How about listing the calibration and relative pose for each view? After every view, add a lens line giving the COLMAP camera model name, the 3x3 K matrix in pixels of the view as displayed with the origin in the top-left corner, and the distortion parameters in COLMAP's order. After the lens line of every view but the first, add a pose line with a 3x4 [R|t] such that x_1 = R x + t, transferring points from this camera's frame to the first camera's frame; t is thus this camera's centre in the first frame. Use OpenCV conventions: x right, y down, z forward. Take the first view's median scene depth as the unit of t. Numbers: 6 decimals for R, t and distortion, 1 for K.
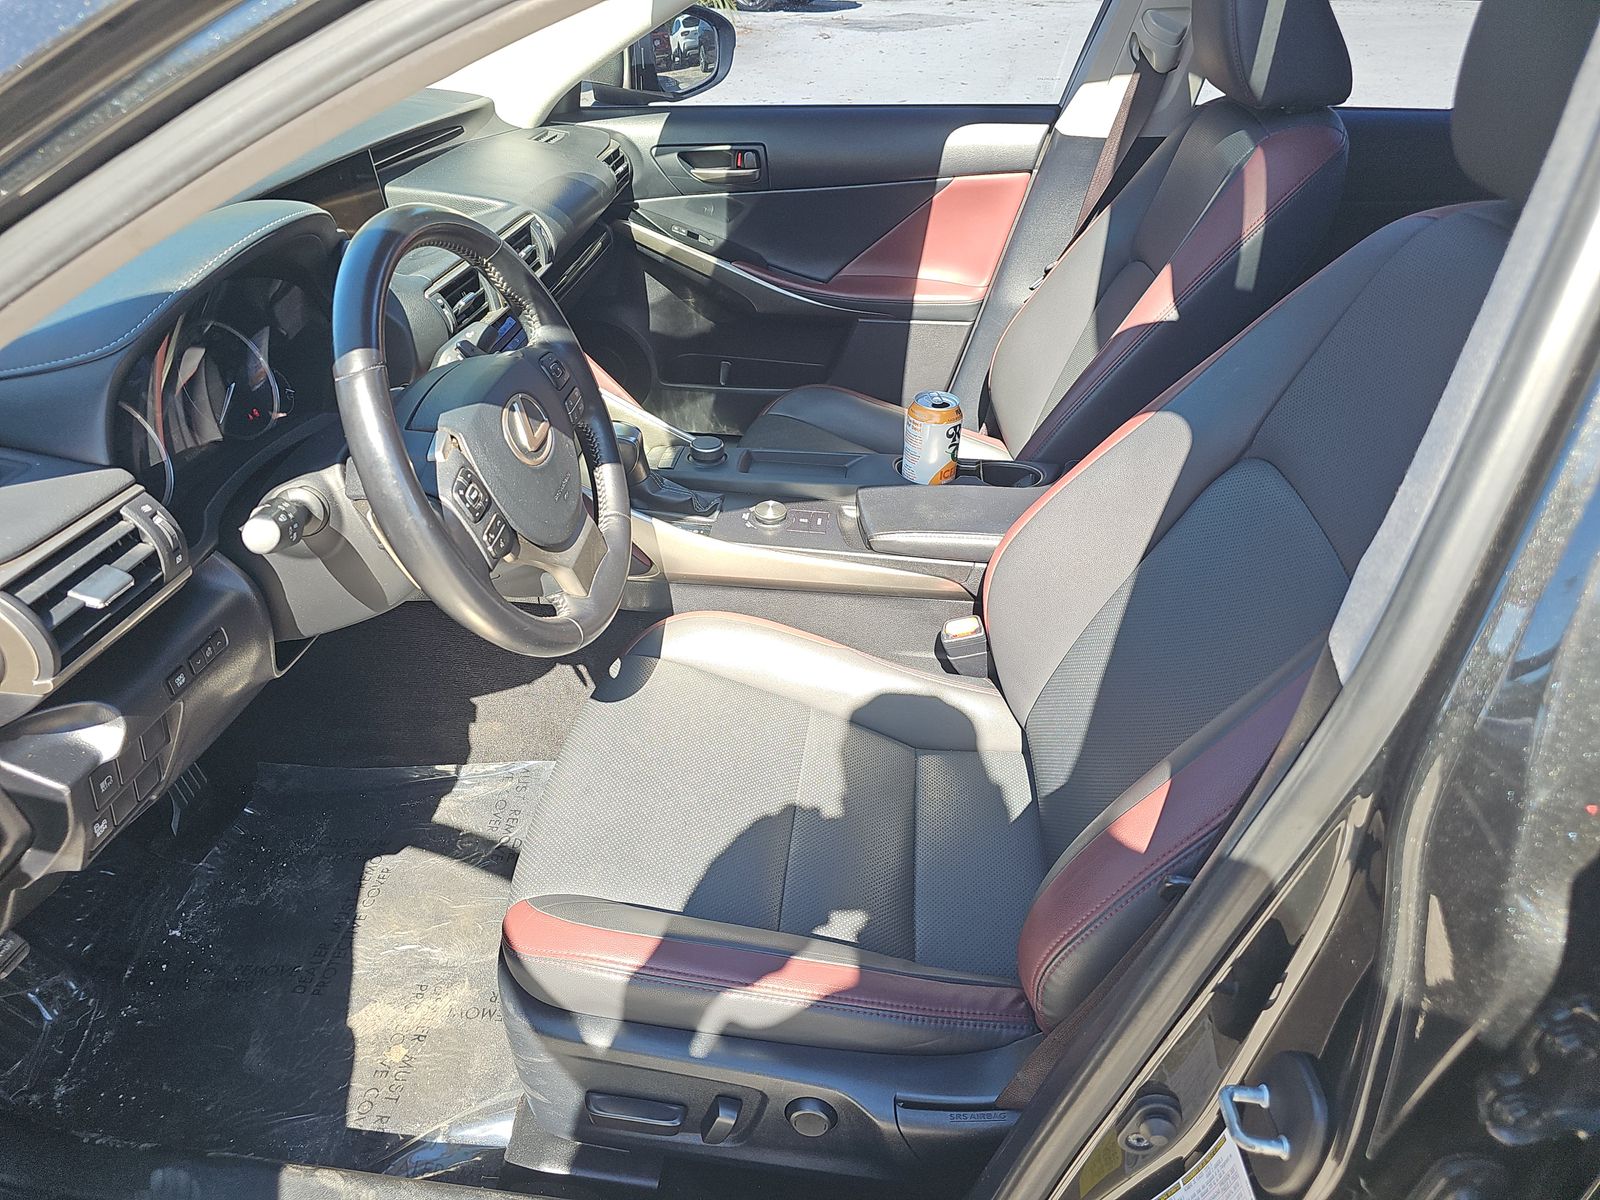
lens RADIAL K [[1080.9, 0, 800.0], [0, 1080.9, 600.0], [0, 0, 1]] dist [0.011270, -0.003069]
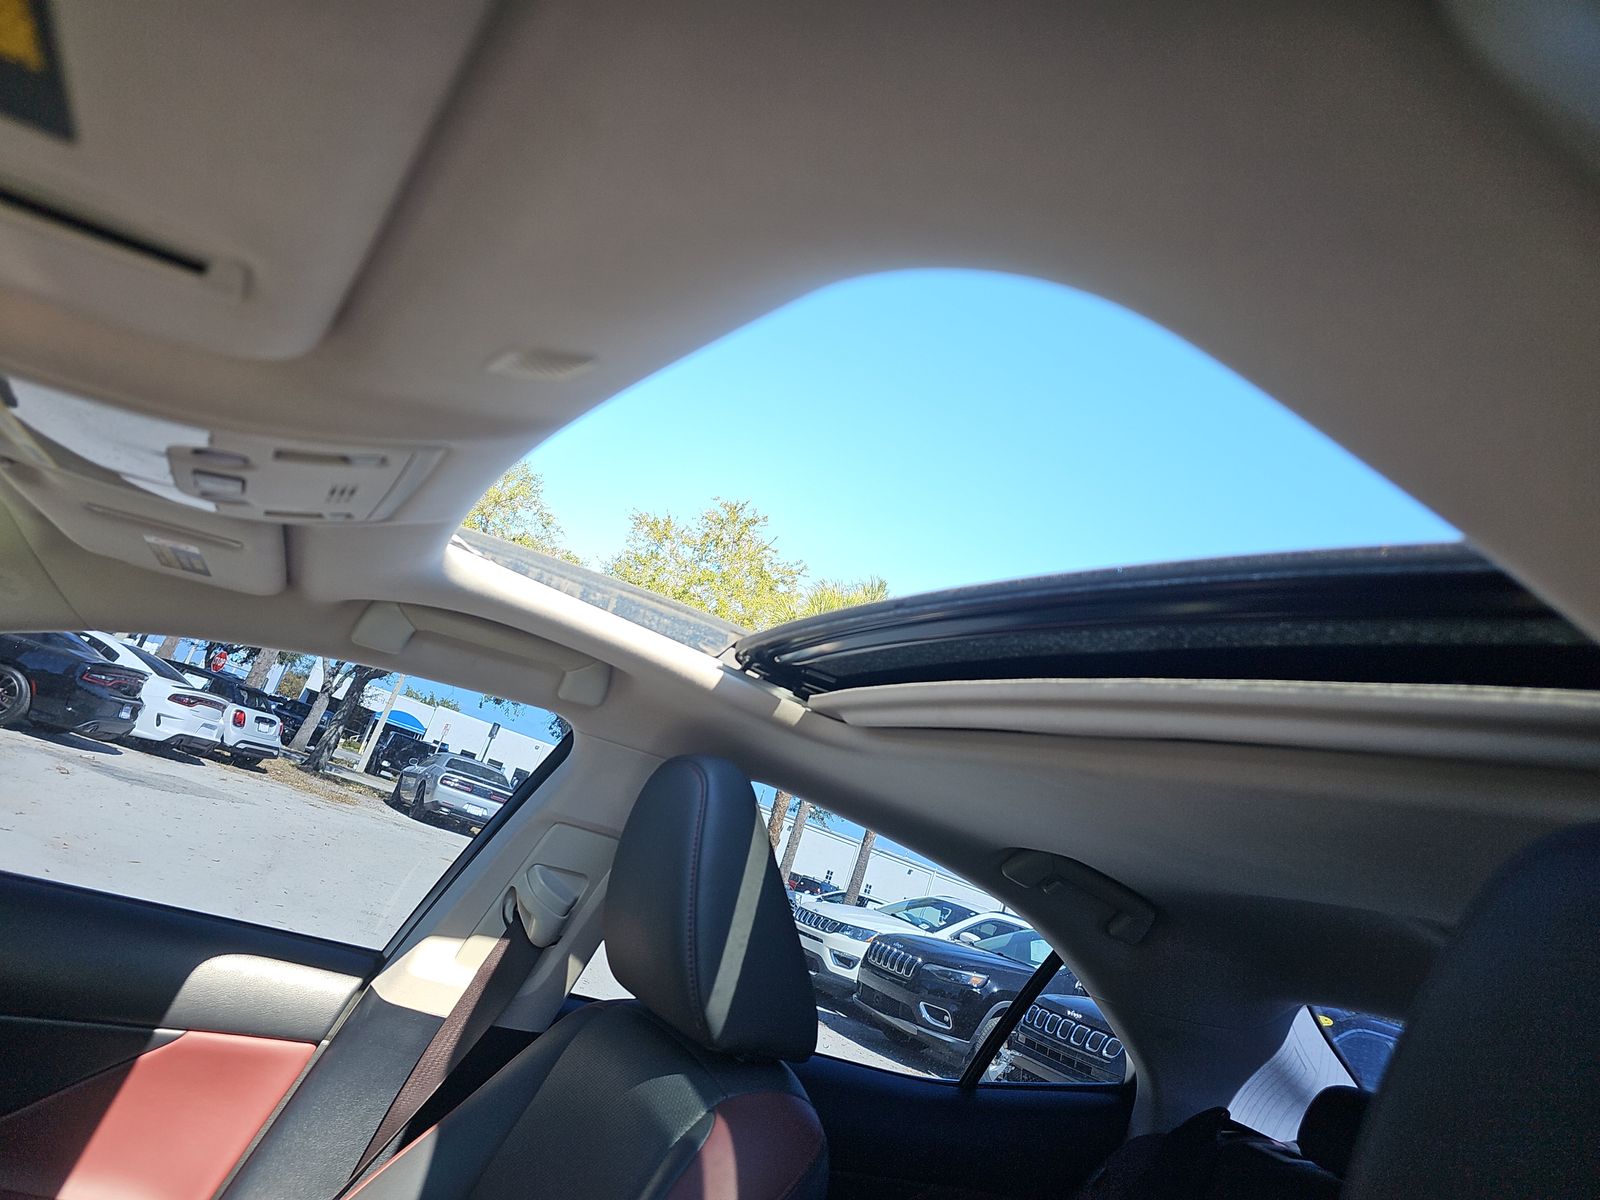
lens RADIAL K [[1080.9, 0, 800.0], [0, 1080.9, 600.0], [0, 0, 1]] dist [0.011270, -0.003069]
pose [[0.785566, 0.368647, 0.496976, 0.021334], [0.051690, 0.761255, -0.646390, -0.172506], [-0.616615, 0.533470, 0.578960, 0.324502]]
